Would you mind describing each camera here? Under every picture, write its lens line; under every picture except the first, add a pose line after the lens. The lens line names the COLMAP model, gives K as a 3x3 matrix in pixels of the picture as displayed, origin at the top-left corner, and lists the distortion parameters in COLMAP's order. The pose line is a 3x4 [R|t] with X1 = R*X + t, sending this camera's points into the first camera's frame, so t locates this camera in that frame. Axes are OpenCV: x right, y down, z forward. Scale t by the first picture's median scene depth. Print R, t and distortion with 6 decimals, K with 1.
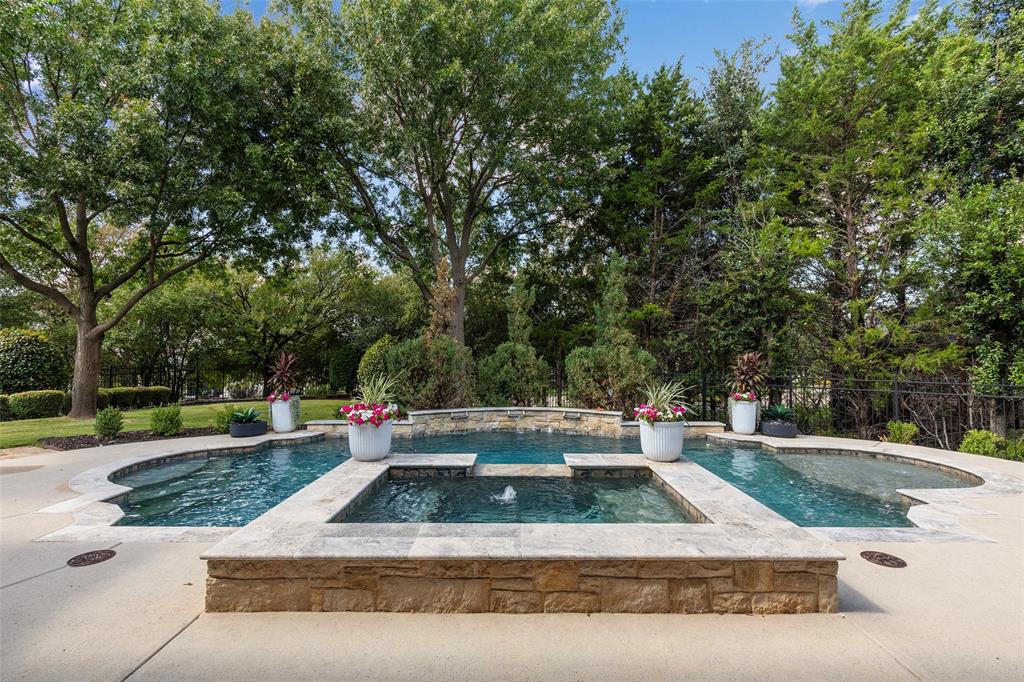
lens RADIAL K [[502.9, 0, 507.0], [0, 502.9, 344.8], [0, 0, 1]] dist [0.003256, 0.000782]
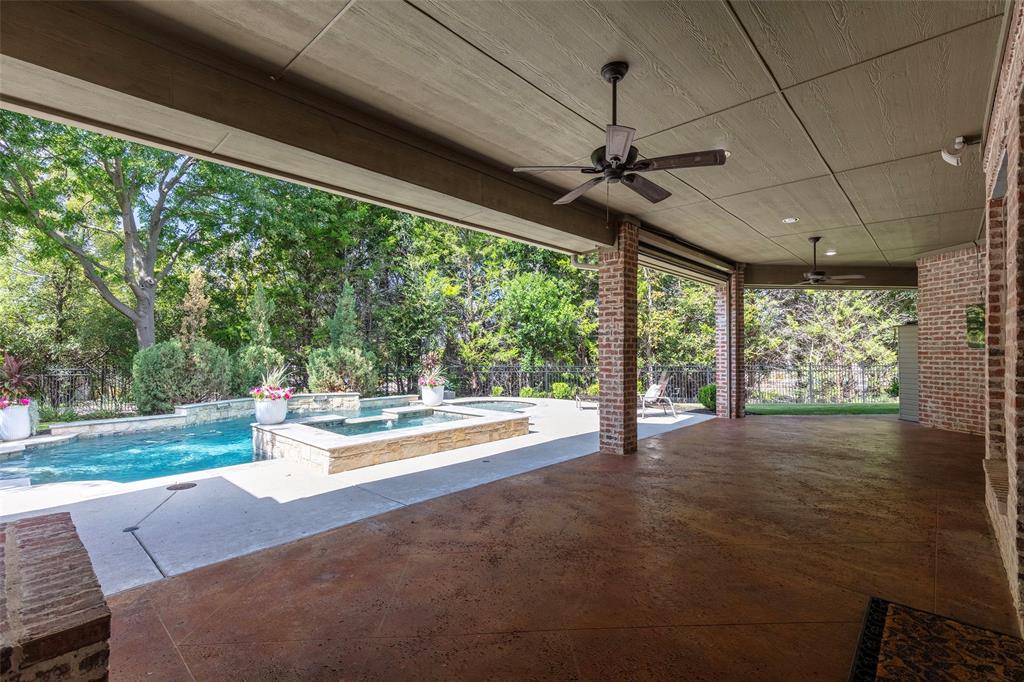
lens RADIAL K [[467.9, 0, 513.6], [0, 467.9, 343.7], [0, 0, 1]] dist [-0.002160, -0.000314]
pose [[0.690583, 0.007131, 0.723218, -0.451846], [-0.004534, 0.999974, -0.005530, -0.004853], [-0.723239, 0.000540, 0.690598, -0.281145]]
